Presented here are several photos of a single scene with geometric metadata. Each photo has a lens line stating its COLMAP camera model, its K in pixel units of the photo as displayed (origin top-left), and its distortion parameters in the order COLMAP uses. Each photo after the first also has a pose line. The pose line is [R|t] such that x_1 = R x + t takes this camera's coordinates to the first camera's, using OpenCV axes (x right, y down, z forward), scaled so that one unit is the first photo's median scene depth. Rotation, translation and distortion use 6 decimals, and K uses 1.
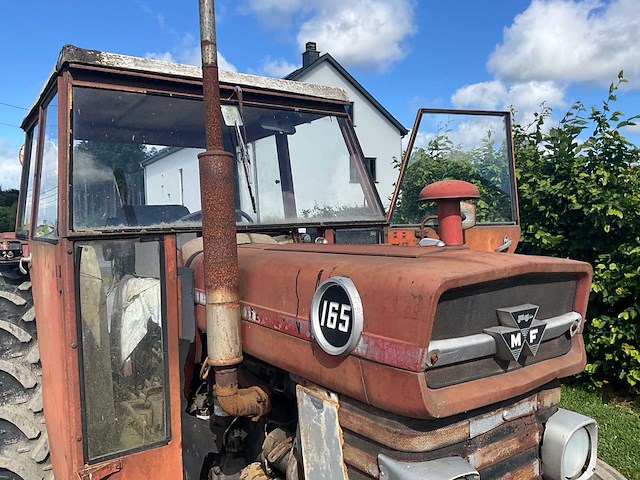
lens RADIAL K [[527.8, 0, 320.0], [0, 527.8, 240.0], [0, 0, 1]] dist [0.102557, -0.168917]
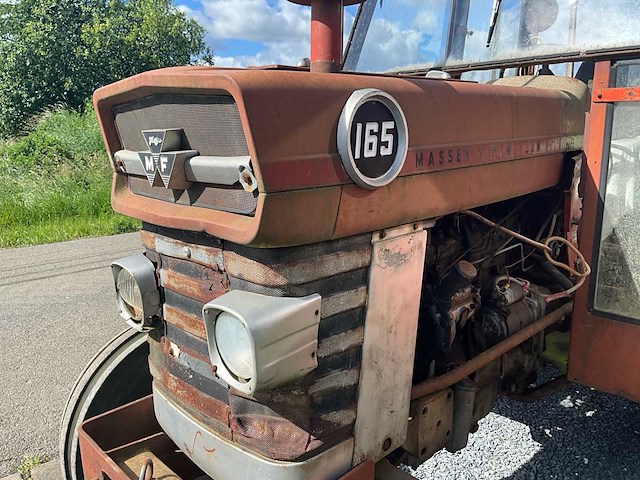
lens RADIAL K [[527.8, 0, 320.0], [0, 527.8, 240.0], [0, 0, 1]] dist [0.102557, -0.168917]
pose [[0.169144, 0.234589, -0.957266, 1.147499], [-0.023373, 0.971942, 0.234056, 0.081547], [0.985314, -0.017215, 0.169881, 0.981014]]
